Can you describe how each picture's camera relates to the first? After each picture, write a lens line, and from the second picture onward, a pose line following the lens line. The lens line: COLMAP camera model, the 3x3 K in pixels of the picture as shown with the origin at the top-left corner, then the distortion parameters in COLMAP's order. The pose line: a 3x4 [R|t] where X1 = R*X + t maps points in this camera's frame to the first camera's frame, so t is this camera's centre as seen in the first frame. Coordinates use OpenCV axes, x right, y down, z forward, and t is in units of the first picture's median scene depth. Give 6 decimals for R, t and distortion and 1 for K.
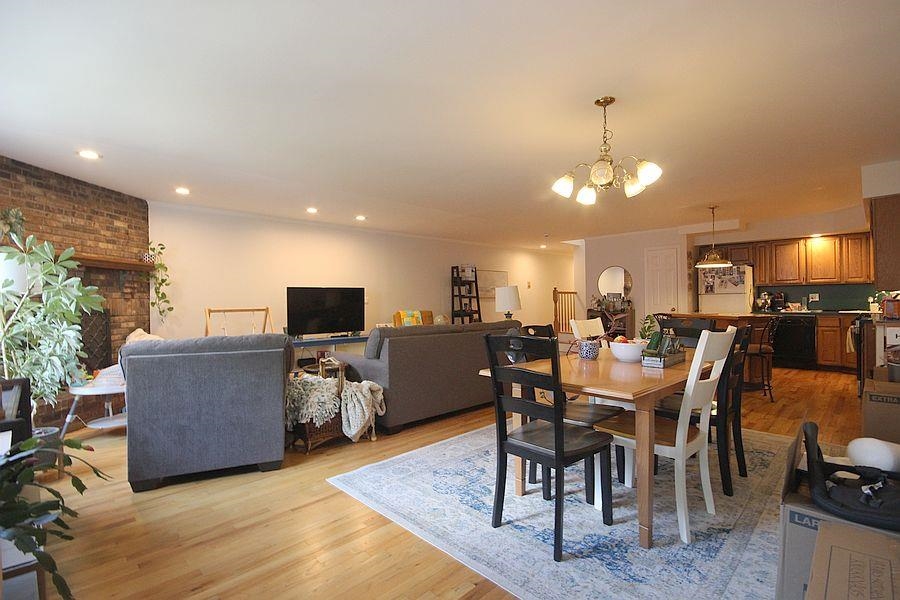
lens RADIAL K [[416.4, 0, 454.4], [0, 416.4, 305.0], [0, 0, 1]] dist [-0.001568, -0.002094]
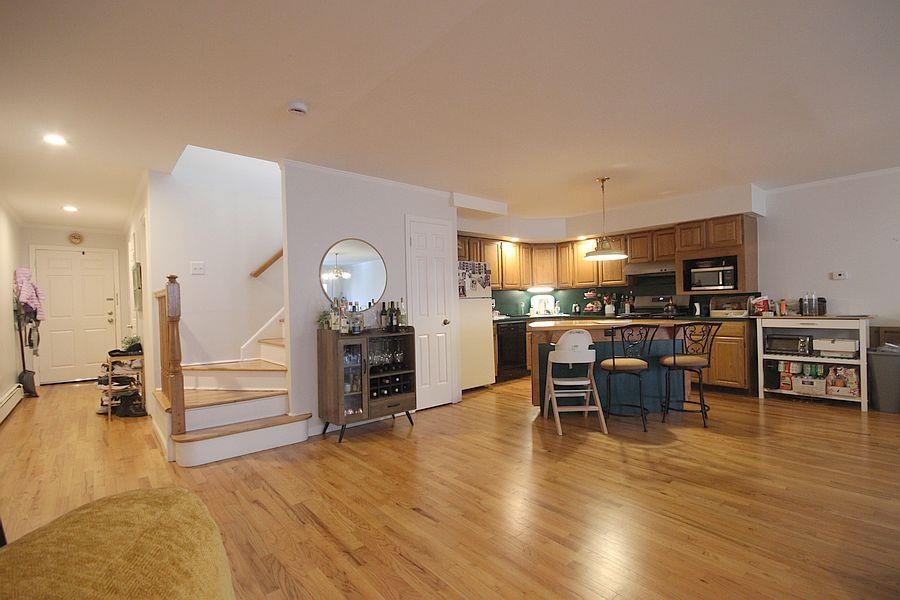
lens RADIAL K [[416.4, 0, 461.2], [0, 416.4, 308.1], [0, 0, 1]] dist [-0.001568, -0.002094]
pose [[0.051911, -0.005068, 0.998639, -0.117539], [0.033563, 0.999431, 0.003327, -0.012276], [-0.998088, 0.033345, 0.052052, 1.036820]]
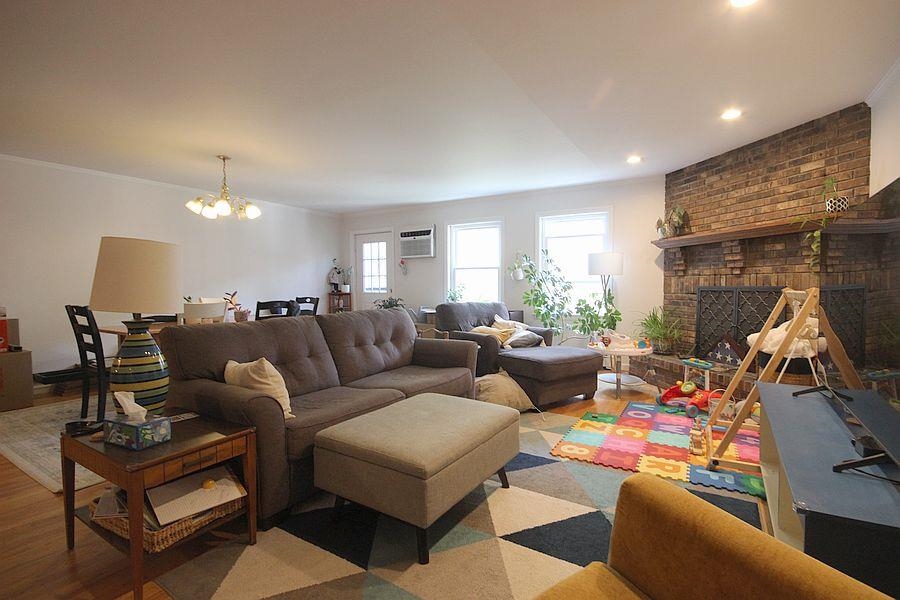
lens RADIAL K [[416.4, 0, 465.8], [0, 416.4, 304.1], [0, 0, 1]] dist [-0.001568, -0.002094]
pose [[-0.962640, 0.026711, -0.269462, -0.034158], [0.011888, 0.998332, 0.056492, -0.006486], [0.270522, 0.051179, -0.961352, 1.093702]]
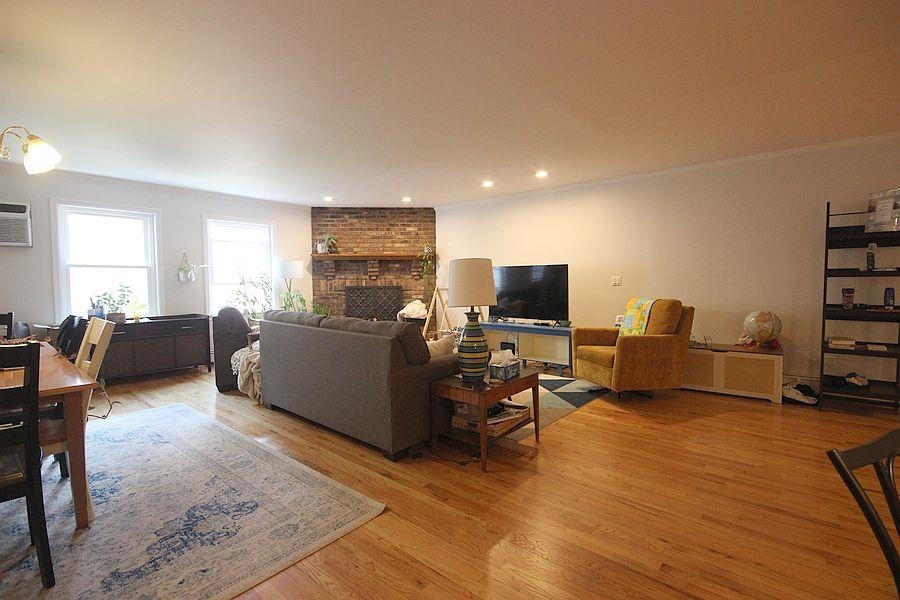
lens RADIAL K [[416.4, 0, 459.5], [0, 416.4, 302.3], [0, 0, 1]] dist [-0.001568, -0.002094]
pose [[0.099328, 0.062110, -0.993114, 0.506754], [-0.004088, 0.998067, 0.062011, -0.018440], [0.995046, -0.002100, 0.099390, 0.731906]]
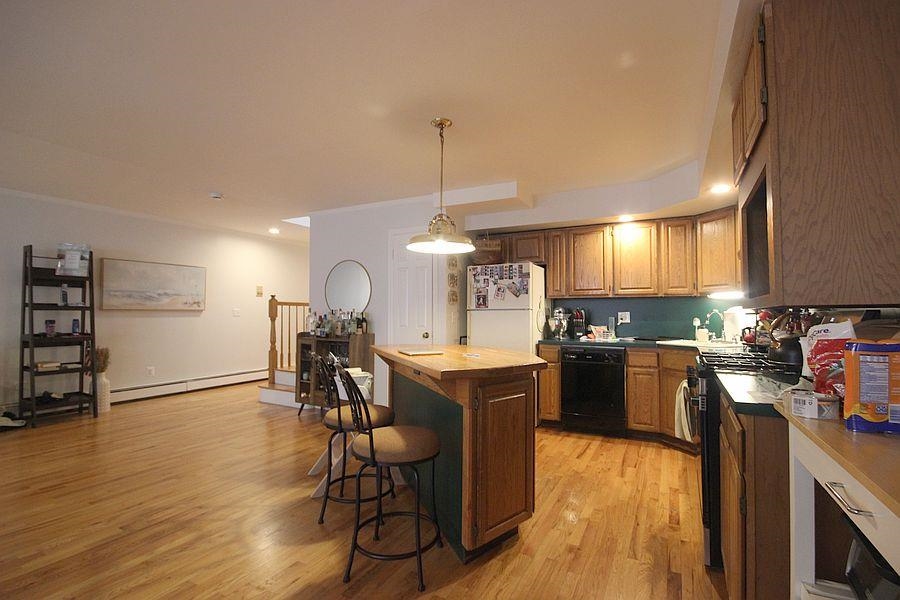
lens RADIAL K [[416.4, 0, 458.0], [0, 416.4, 306.4], [0, 0, 1]] dist [-0.001568, -0.002094]
pose [[0.949664, 0.020874, 0.312574, 0.421539], [-0.010806, 0.999367, -0.033907, -0.010909], [-0.313084, 0.028823, 0.949288, 0.470063]]
